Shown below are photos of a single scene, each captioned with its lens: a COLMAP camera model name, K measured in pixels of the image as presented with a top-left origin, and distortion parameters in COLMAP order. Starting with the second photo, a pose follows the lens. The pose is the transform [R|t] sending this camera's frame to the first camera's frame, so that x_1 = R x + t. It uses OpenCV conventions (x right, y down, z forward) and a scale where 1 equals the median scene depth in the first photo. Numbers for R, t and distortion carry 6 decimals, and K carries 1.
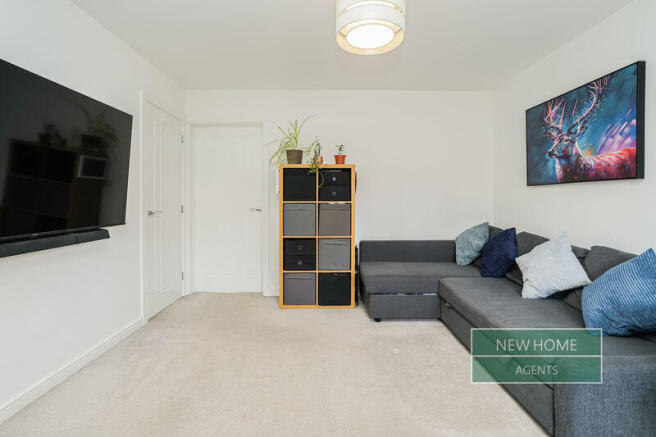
lens RADIAL K [[302.2, 0, 325.2], [0, 302.2, 196.6], [0, 0, 1]] dist [-0.002704, -0.000296]
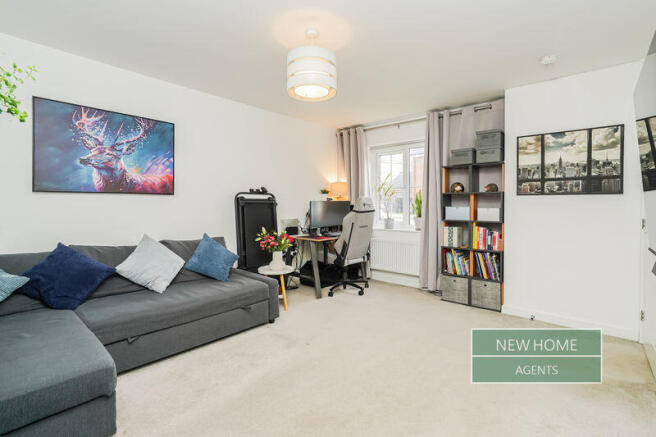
lens RADIAL K [[302.2, 0, 329.0], [0, 302.2, 217.6], [0, 0, 1]] dist [-0.002704, -0.000296]
pose [[-0.734695, -0.001251, 0.678396, -0.555450], [0.010798, 0.999850, 0.013538, 0.040061], [-0.678311, 0.017271, -0.734572, 1.311653]]
